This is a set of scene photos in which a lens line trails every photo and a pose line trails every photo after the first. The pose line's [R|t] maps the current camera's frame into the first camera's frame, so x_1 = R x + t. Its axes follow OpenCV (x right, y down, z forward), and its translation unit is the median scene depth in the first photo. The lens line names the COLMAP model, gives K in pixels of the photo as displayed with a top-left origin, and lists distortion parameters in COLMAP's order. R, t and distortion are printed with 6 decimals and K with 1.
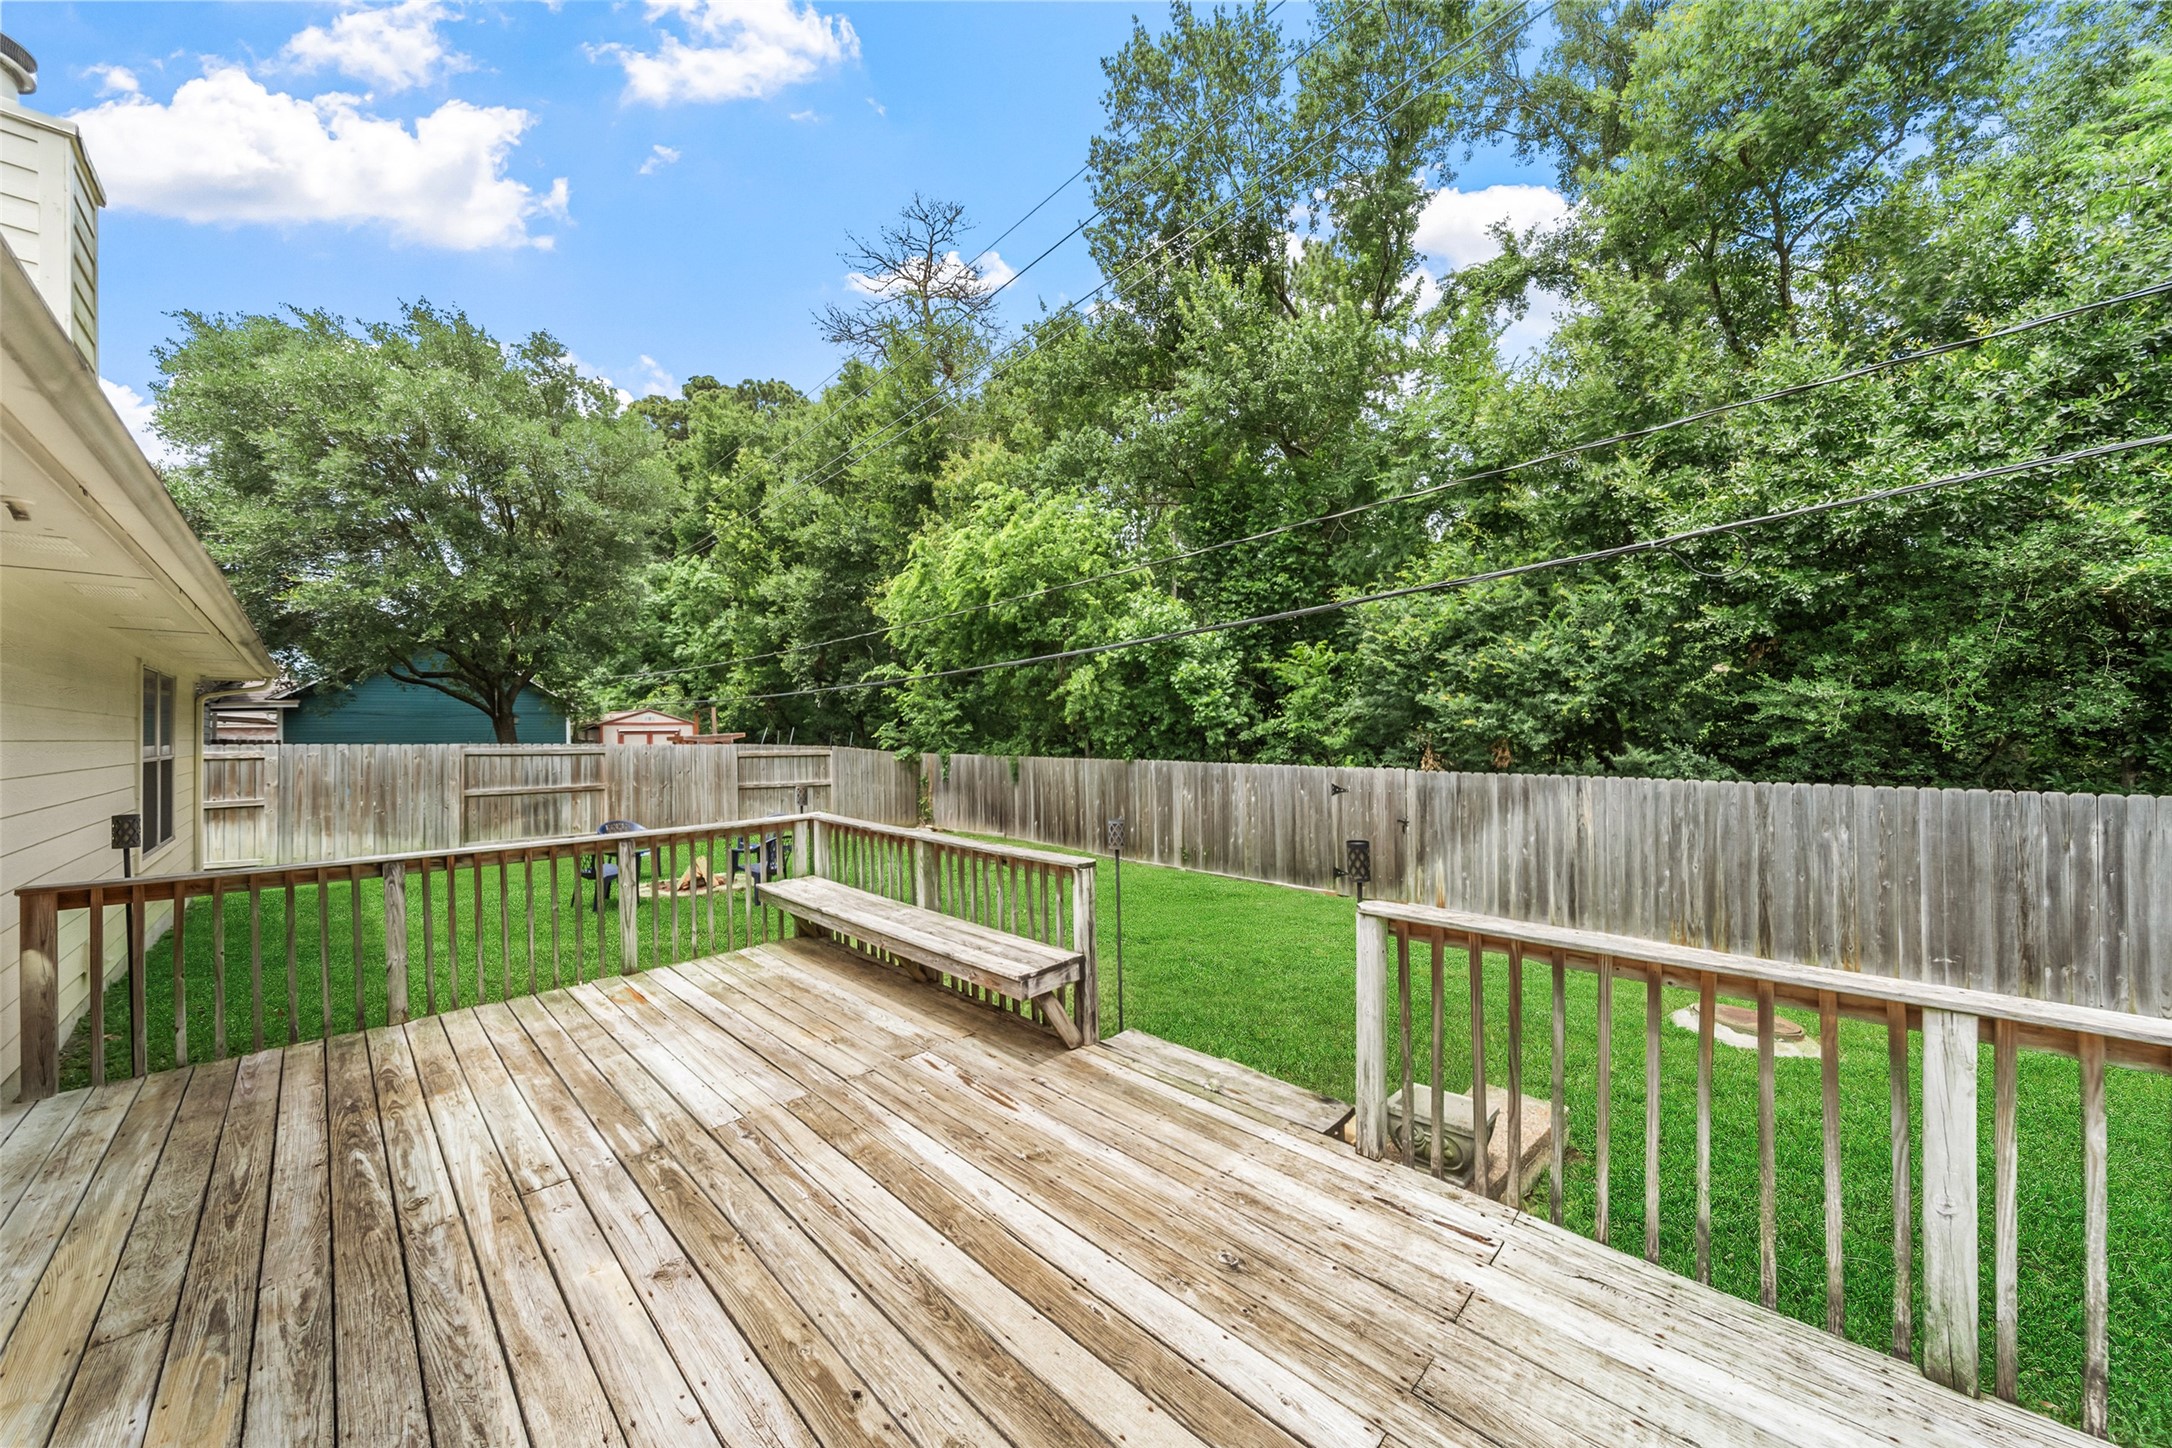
lens RADIAL K [[741.2, 0, 1110.7], [0, 741.2, 729.4], [0, 0, 1]] dist [0.000114, 0.000010]
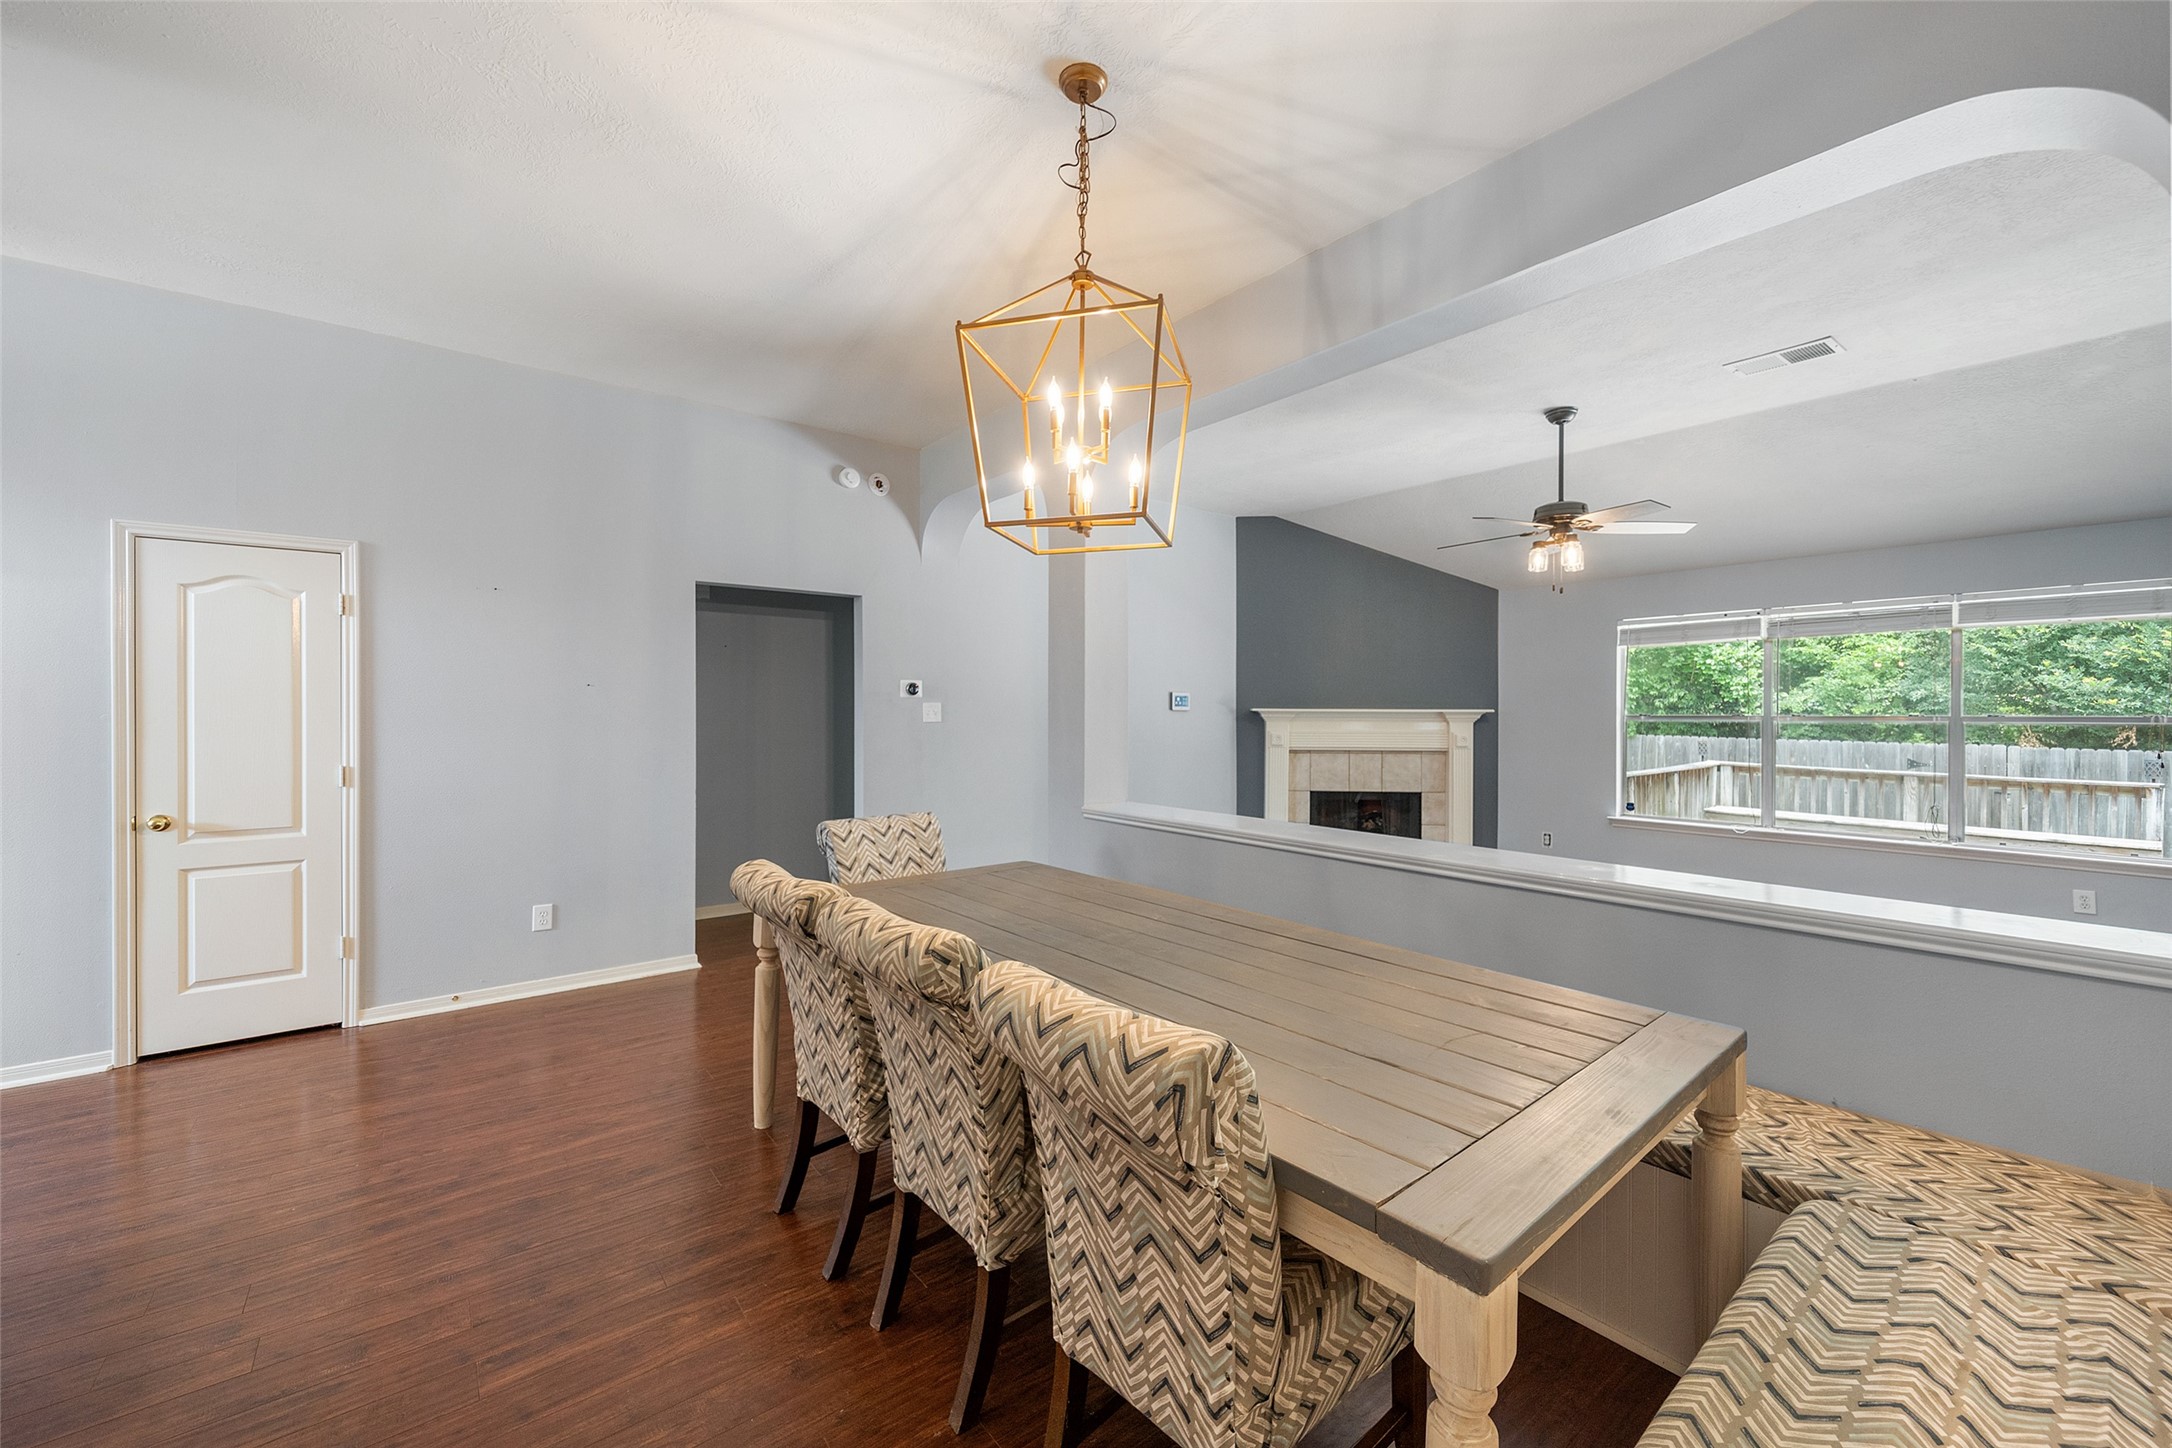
lens RADIAL K [[837.0, 0, 1089.4], [0, 837.0, 714.6], [0, 0, 1]] dist [0.001079, 0.000072]
pose [[0.990880, 0.016865, -0.133688, -0.448371], [-0.015563, 0.999821, 0.010781, 0.008928], [0.133846, -0.008602, 0.990965, -0.236239]]
